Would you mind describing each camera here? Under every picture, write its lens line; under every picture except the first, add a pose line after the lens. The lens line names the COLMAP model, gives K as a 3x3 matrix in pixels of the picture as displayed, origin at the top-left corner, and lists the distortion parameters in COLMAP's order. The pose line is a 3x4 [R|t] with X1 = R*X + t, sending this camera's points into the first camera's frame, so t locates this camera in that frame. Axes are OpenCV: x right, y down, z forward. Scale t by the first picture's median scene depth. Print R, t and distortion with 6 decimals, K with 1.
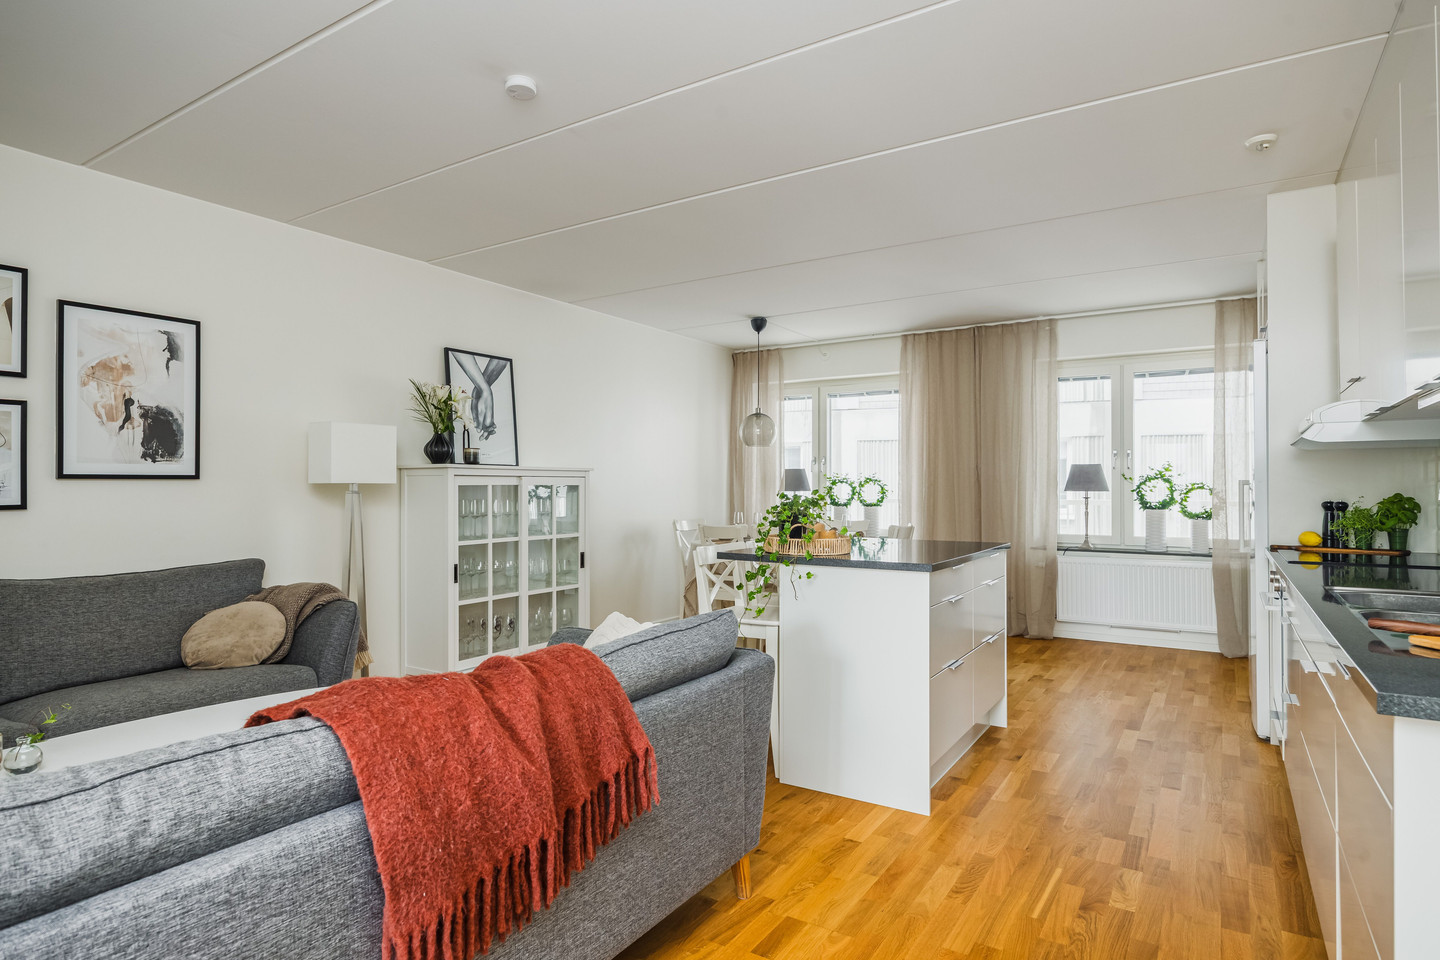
lens RADIAL K [[795.1, 0, 720.0], [0, 795.1, 480.0], [0, 0, 1]] dist [-0.001427, -0.001775]
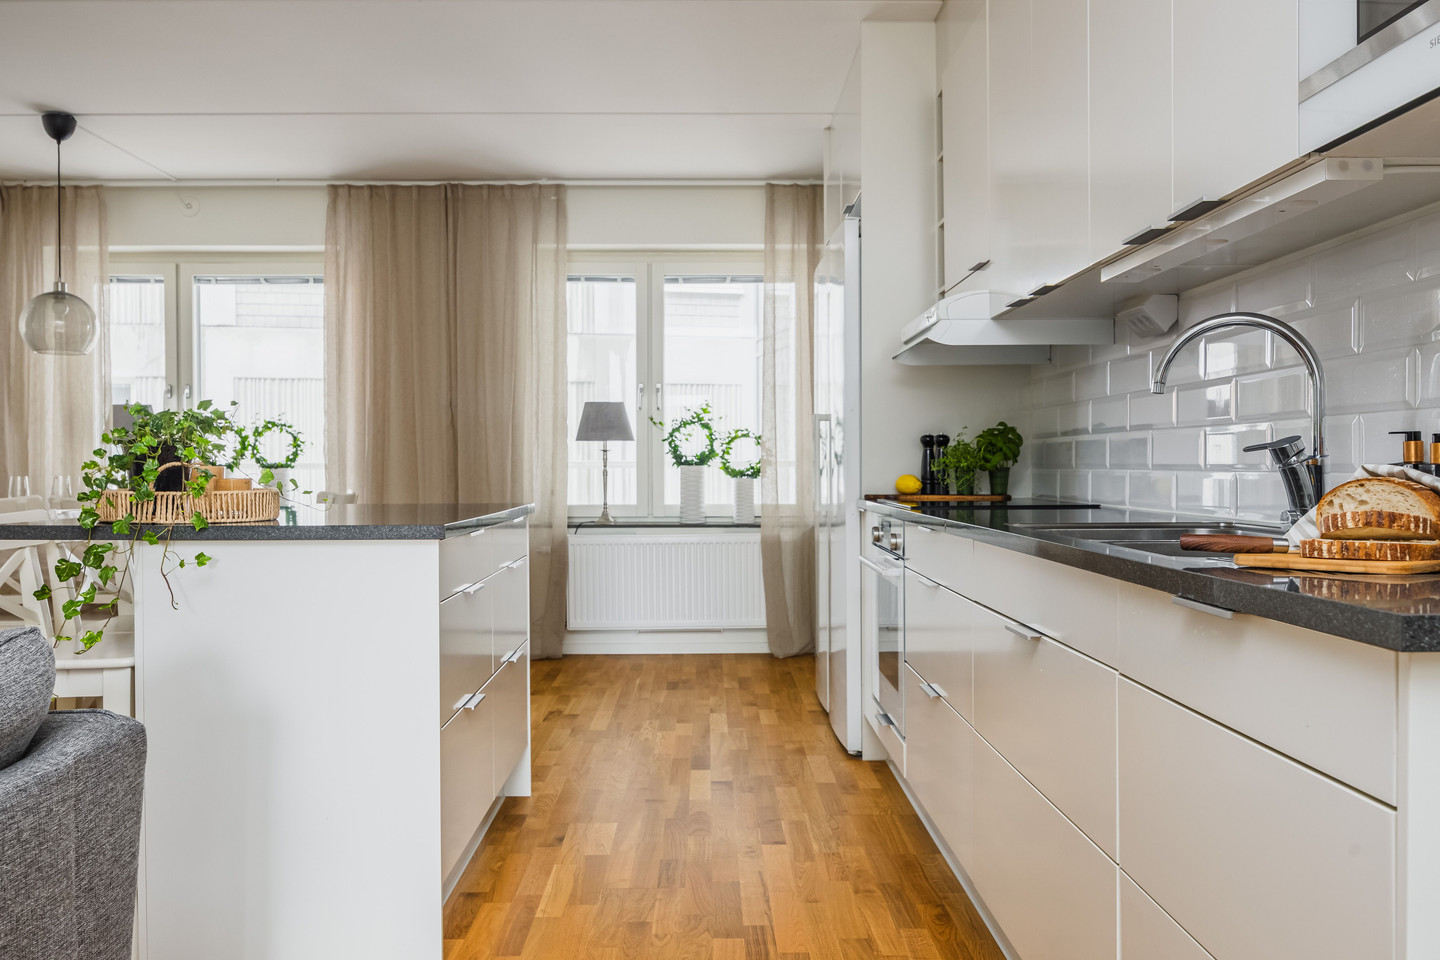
lens RADIAL K [[1140.5, 0, 720.0], [0, 1140.5, 480.0], [0, 0, 1]] dist [-0.004731, 0.001338]
pose [[0.832668, -0.009868, 0.553684, -0.009398], [-0.000258, 0.999834, 0.018208, 0.035347], [-0.553772, -0.015304, 0.832528, 0.133217]]
